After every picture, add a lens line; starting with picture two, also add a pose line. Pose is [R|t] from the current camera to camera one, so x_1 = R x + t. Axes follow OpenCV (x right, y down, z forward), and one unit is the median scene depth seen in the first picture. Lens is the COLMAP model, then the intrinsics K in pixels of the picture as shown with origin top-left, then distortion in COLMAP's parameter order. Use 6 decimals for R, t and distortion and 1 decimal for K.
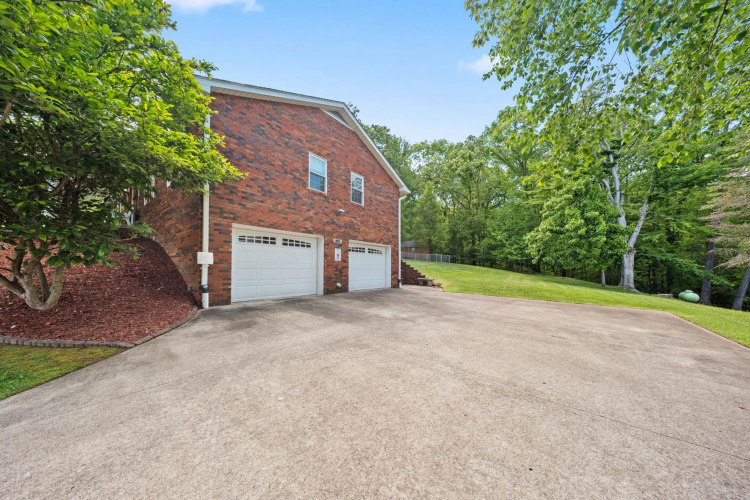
lens RADIAL K [[218.7, 0, 380.4], [0, 218.7, 249.9], [0, 0, 1]] dist [-0.000419, -0.000034]
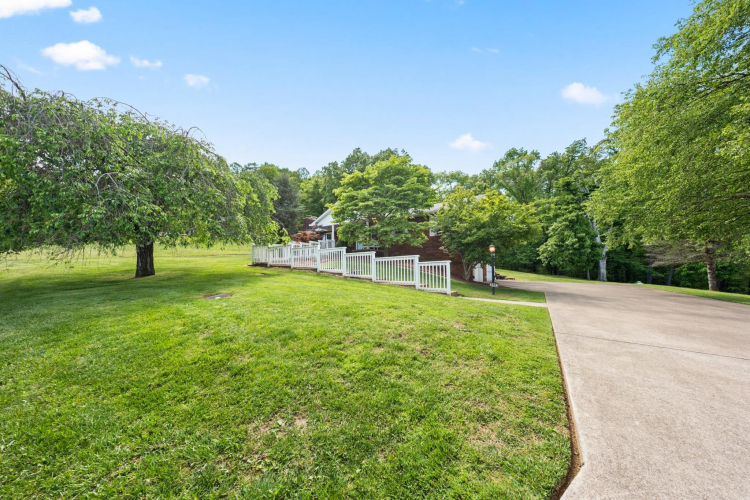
lens RADIAL K [[218.7, 0, 369.2], [0, 218.7, 250.0], [0, 0, 1]] dist [-0.000419, -0.000034]
pose [[0.998293, -0.005346, 0.058155, -0.650607], [0.006438, 0.999806, -0.018610, -0.032019], [-0.058044, 0.018952, 0.998134, -0.486569]]
